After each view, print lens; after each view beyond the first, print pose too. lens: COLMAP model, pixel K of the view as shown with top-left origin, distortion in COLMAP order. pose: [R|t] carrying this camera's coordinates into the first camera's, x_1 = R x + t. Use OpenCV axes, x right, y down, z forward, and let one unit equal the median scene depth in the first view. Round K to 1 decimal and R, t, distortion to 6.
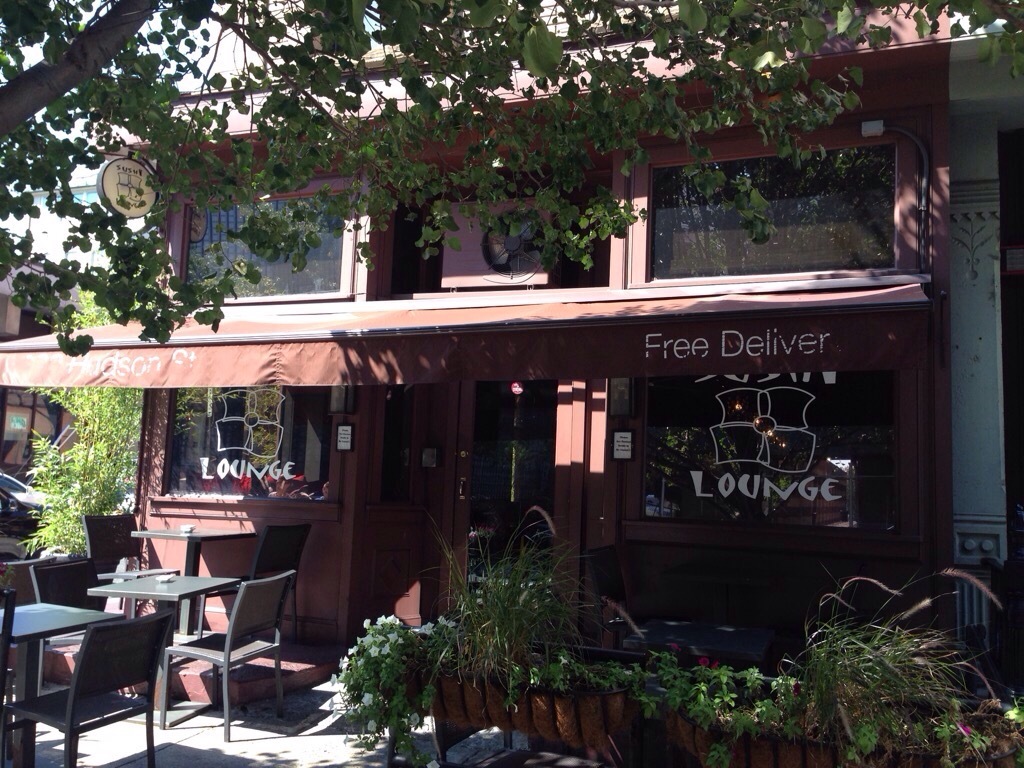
lens RADIAL K [[931.0, 0, 497.3], [0, 931.0, 385.3], [0, 0, 1]] dist [0.060314, -0.005506]
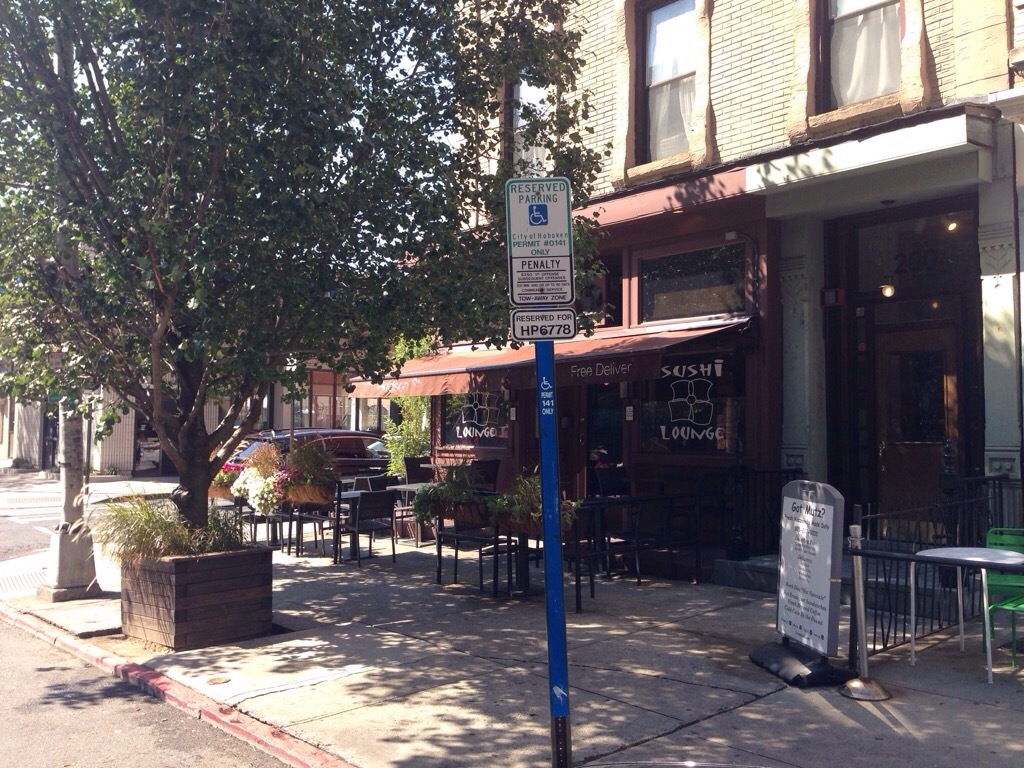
lens RADIAL K [[872.2, 0, 535.3], [0, 872.2, 384.7], [0, 0, 1]] dist [0.035701, -0.003344]
pose [[0.913310, -0.054976, -0.403536, 0.691624], [0.072707, 0.996939, 0.028736, -0.058367], [0.400722, -0.055584, 0.914512, -0.689127]]
